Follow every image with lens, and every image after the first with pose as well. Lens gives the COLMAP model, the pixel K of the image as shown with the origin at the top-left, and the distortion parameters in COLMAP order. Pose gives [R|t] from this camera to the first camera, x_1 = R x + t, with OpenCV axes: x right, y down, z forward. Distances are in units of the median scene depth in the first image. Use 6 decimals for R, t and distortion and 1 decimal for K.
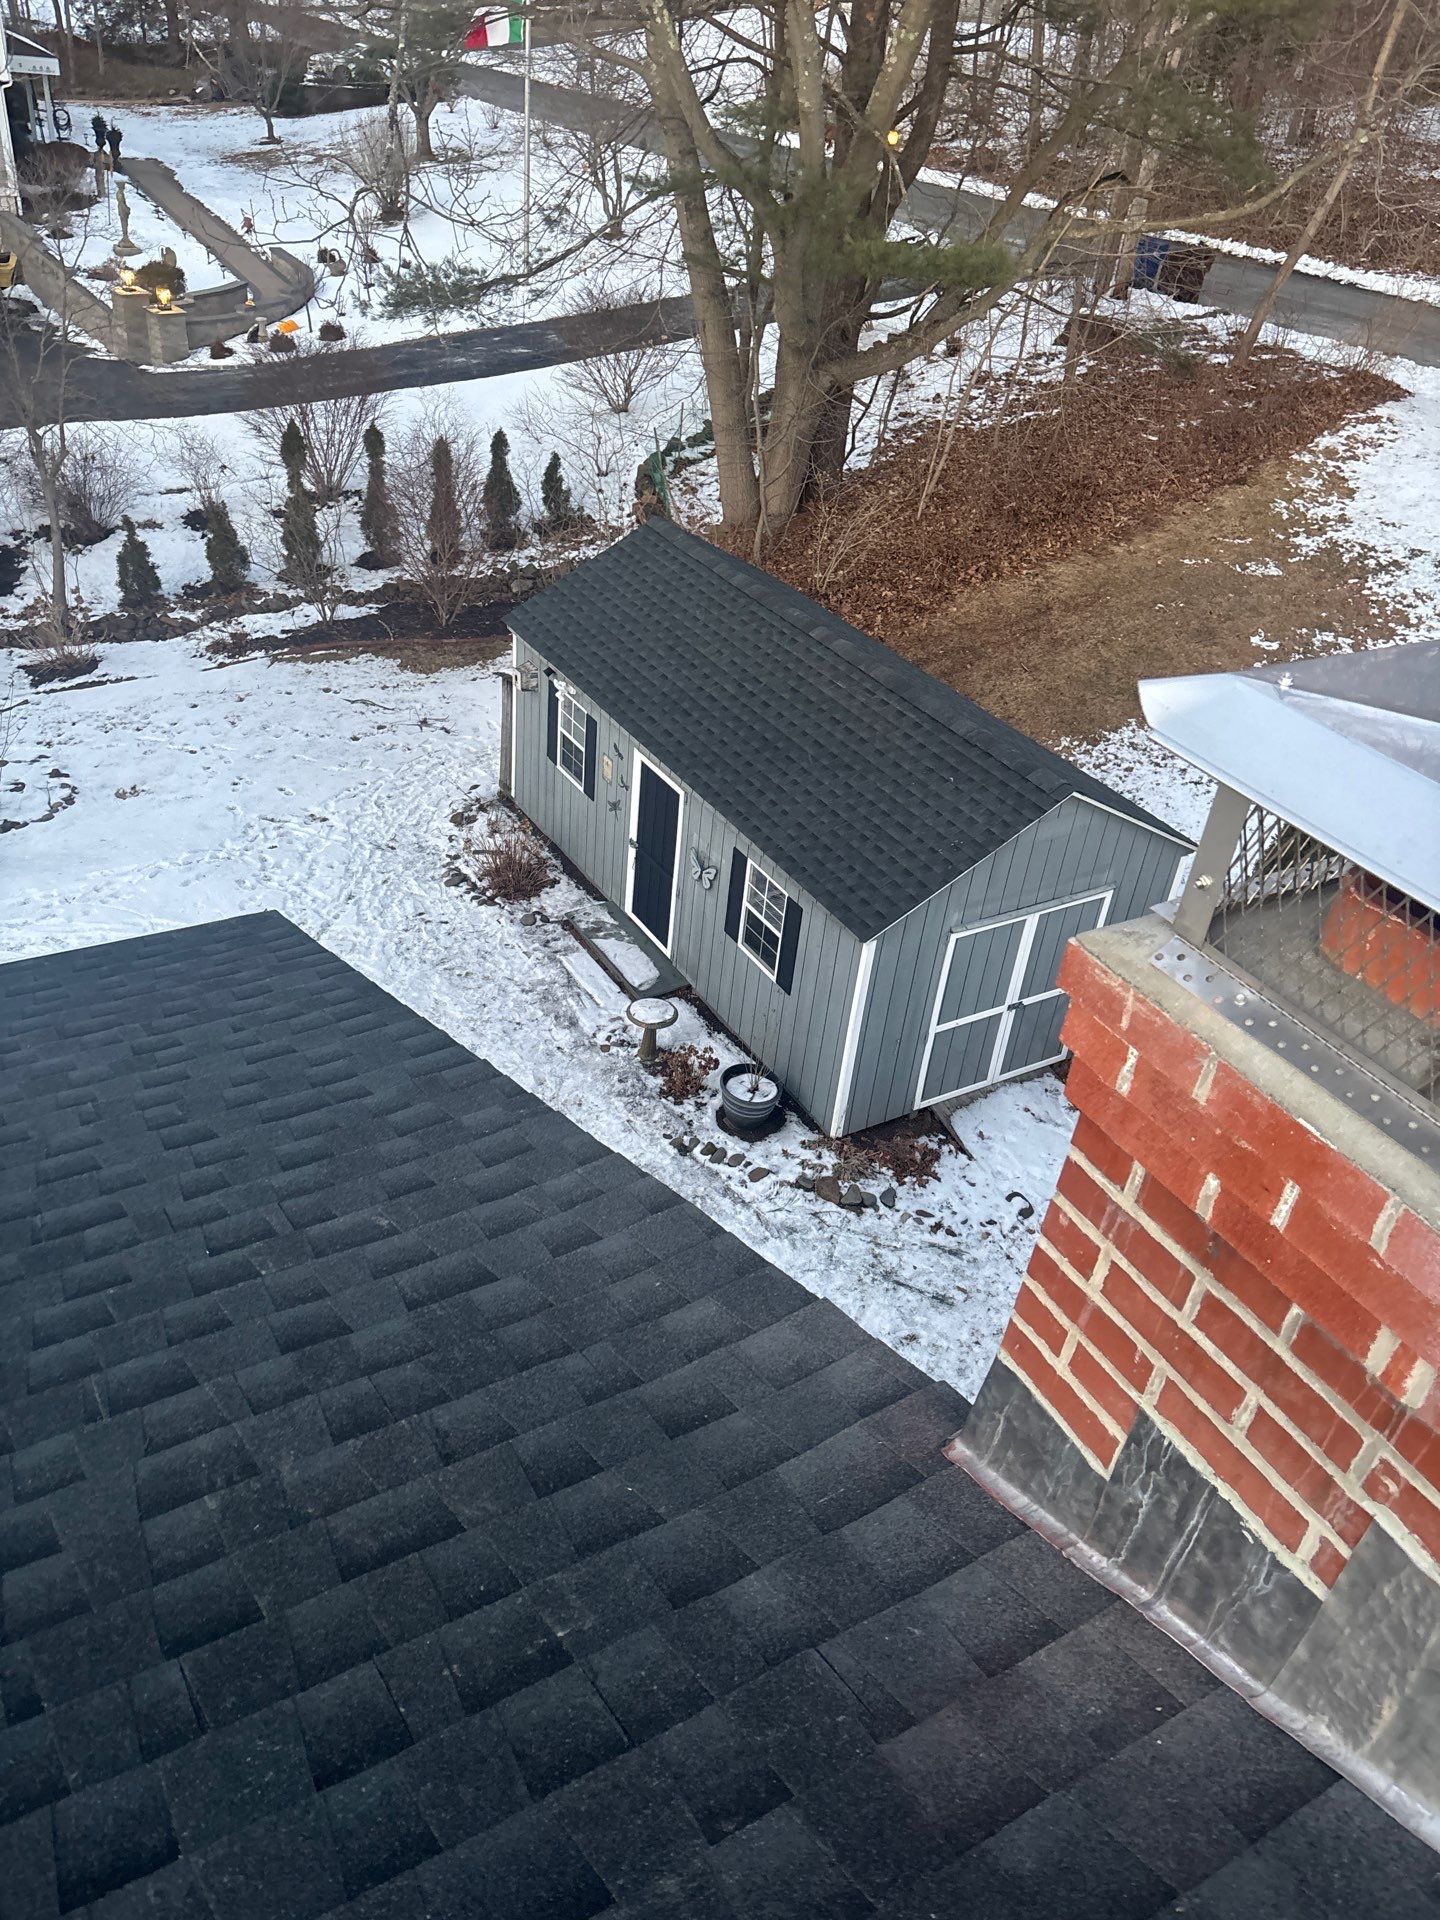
lens RADIAL K [[1409.8, 0, 717.3], [0, 1409.8, 962.2], [0, 0, 1]] dist [0.018800, -0.051058]
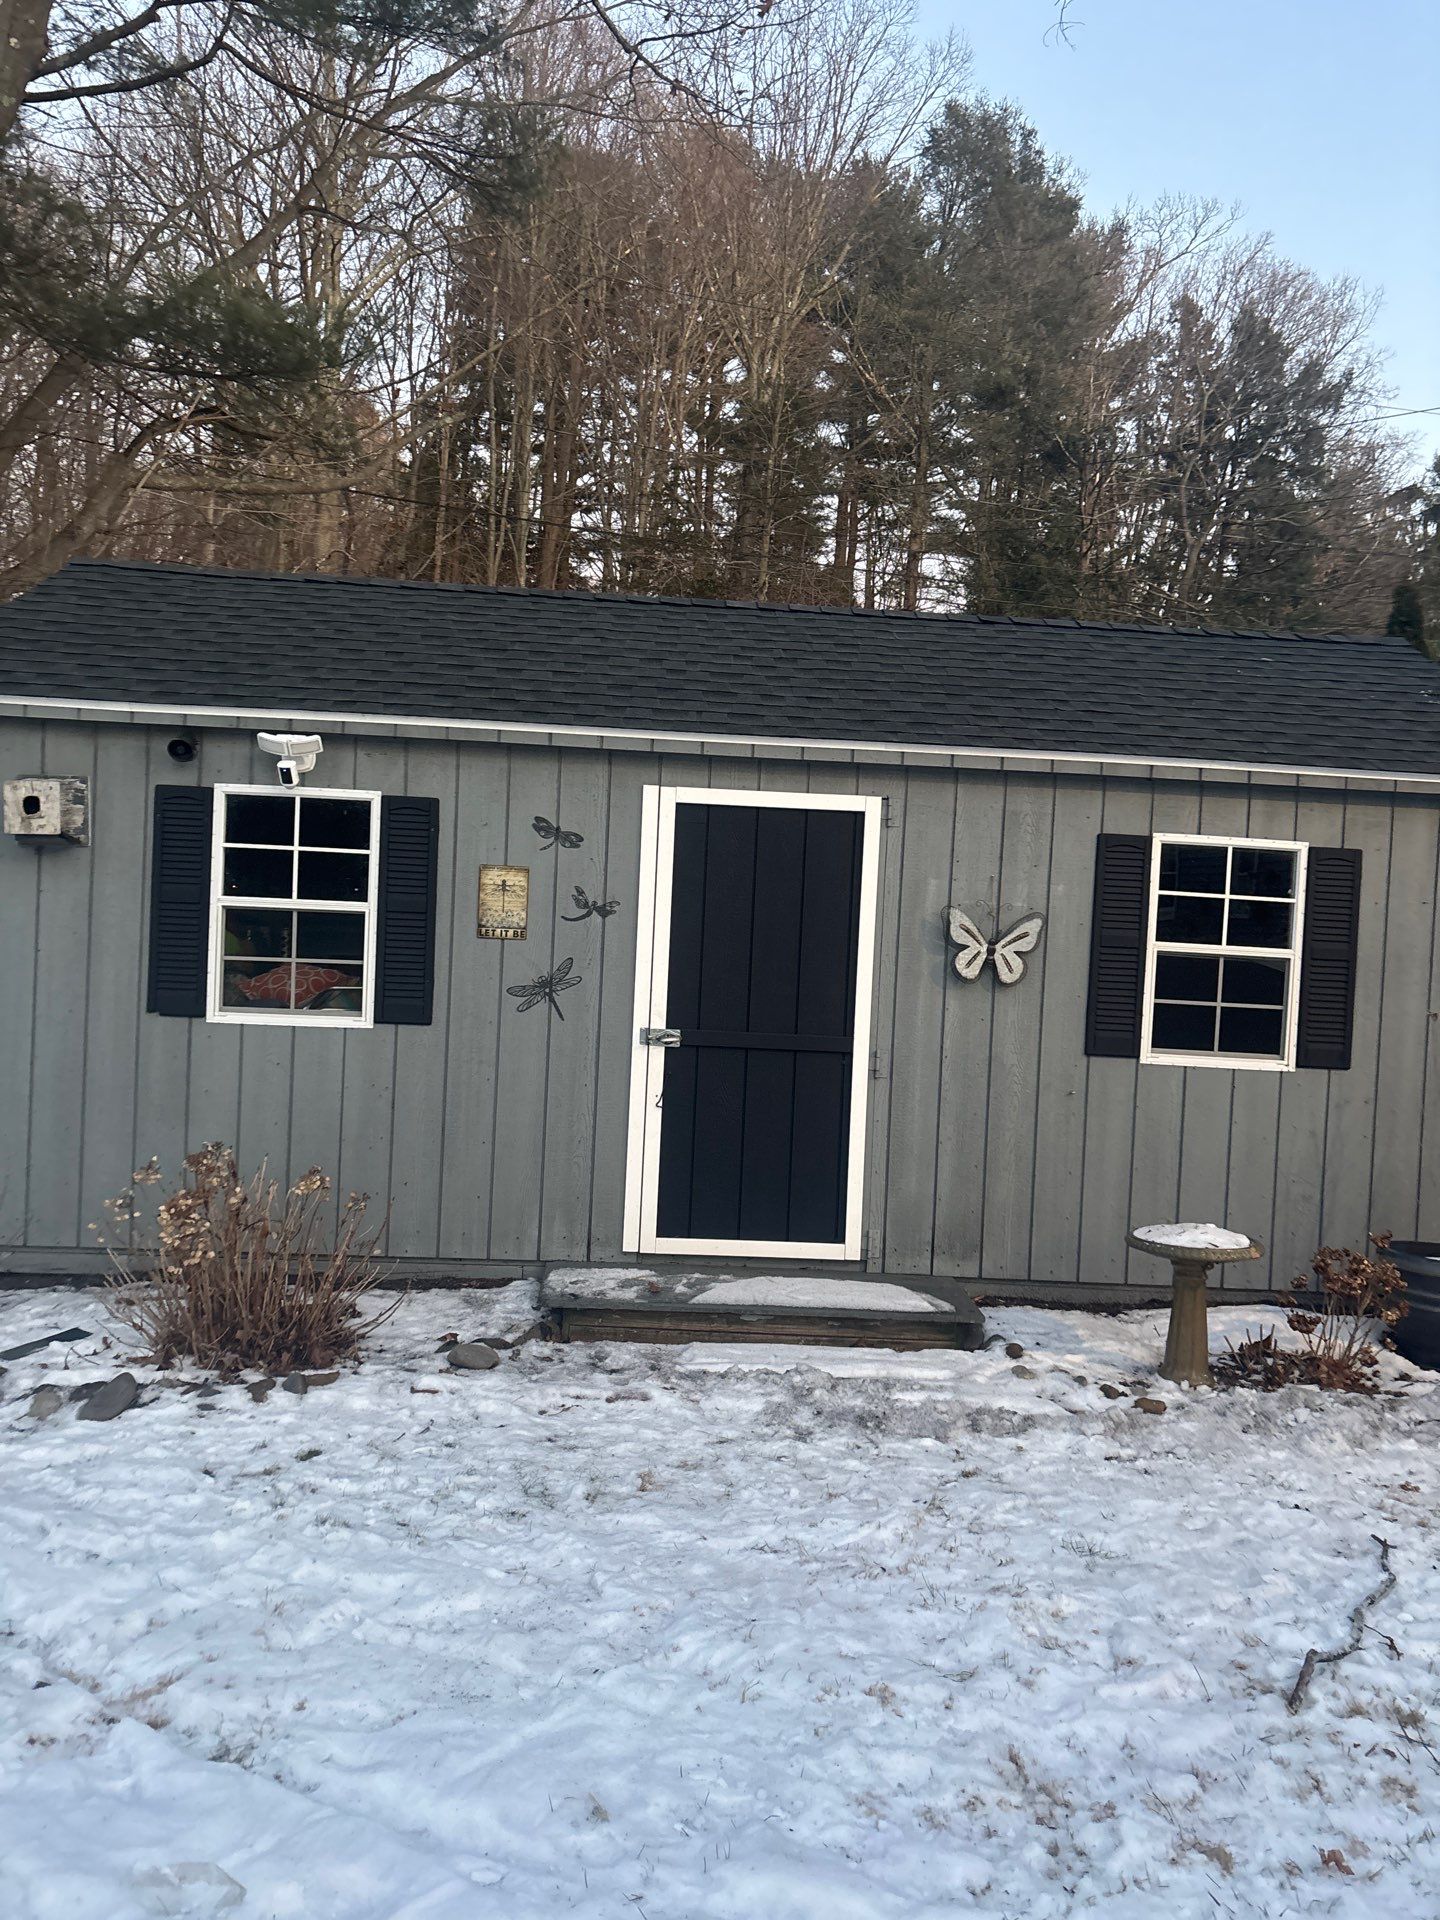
lens RADIAL K [[1409.8, 0, 719.5], [0, 1409.8, 958.9], [0, 0, 1]] dist [0.018800, -0.051058]
pose [[0.478930, -0.090085, 0.873219, -0.375180], [0.496656, 0.848021, -0.184913, -0.019509], [-0.723850, 0.522250, 0.450883, 0.748118]]
